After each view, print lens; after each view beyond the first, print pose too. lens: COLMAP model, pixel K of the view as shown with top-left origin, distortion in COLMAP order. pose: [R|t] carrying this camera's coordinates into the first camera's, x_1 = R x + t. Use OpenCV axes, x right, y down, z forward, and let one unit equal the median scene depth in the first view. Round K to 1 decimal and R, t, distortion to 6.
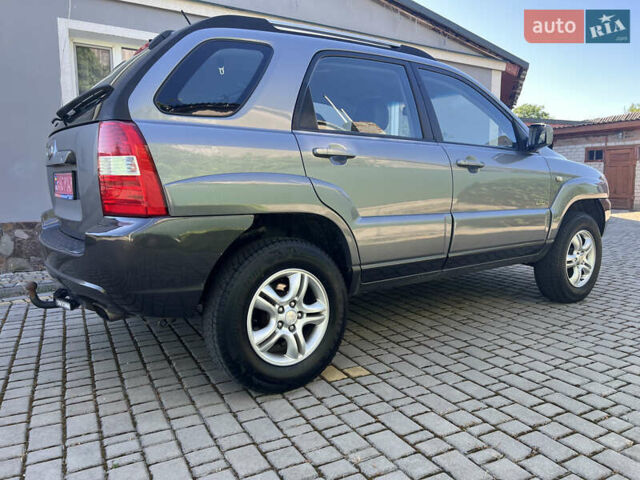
lens RADIAL K [[480.6, 0, 319.5], [0, 480.6, 238.1], [0, 0, 1]] dist [0.031149, -0.023220]
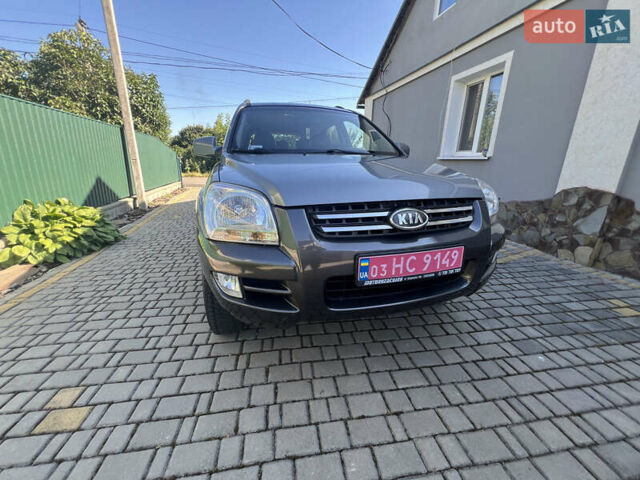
lens RADIAL K [[259.0, 0, 321.5], [0, 259.0, 238.6], [0, 0, 1]] dist [-0.000869, -0.000369]
pose [[-0.326138, 0.275497, -0.904287, 1.466402], [-0.117404, 0.937381, 0.327922, -0.348800], [0.938003, 0.213115, -0.273371, 2.160122]]
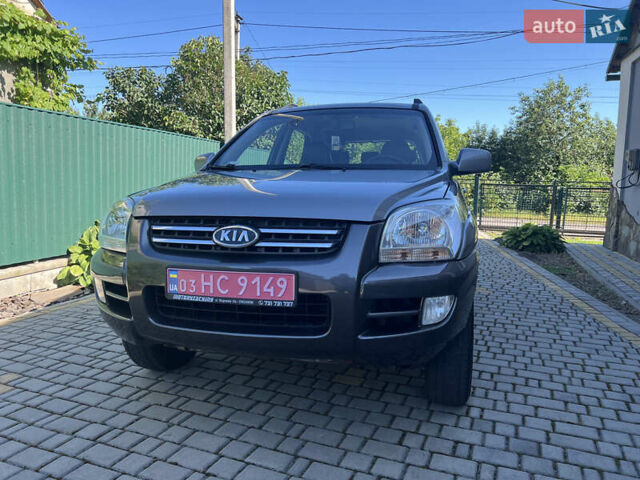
lens RADIAL K [[484.4, 0, 318.8], [0, 484.4, 241.3], [0, 0, 1]] dist [0.046506, -0.046289]
pose [[-0.775187, 0.080666, -0.626561, 1.369791], [-0.071156, 0.974353, 0.213477, -0.421225], [0.627712, 0.210068, -0.749566, 2.886868]]
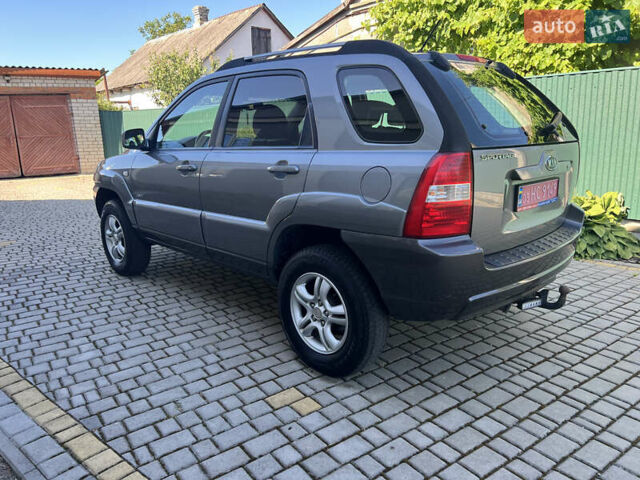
lens RADIAL K [[480.6, 0, 316.8], [0, 480.6, 237.2], [0, 0, 1]] dist [0.031149, -0.023220]
pose [[-0.138696, -0.207172, 0.968423, -1.598429], [0.136510, 0.964540, 0.225892, -0.342475], [-0.980881, 0.163530, -0.105497, 1.706410]]
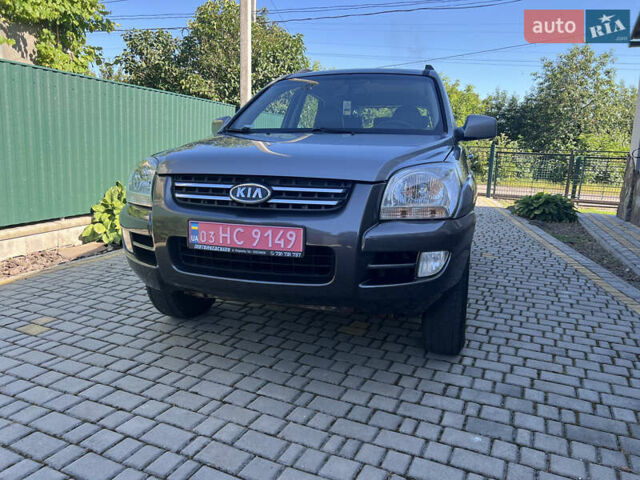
lens RADIAL K [[484.4, 0, 315.3], [0, 484.4, 240.0], [0, 0, 1]] dist [0.046506, -0.046289]
pose [[-0.798529, 0.104504, -0.592815, 1.412440], [-0.081912, 0.956790, 0.279003, -0.422676], [0.596357, 0.271351, -0.755465, 2.960647]]
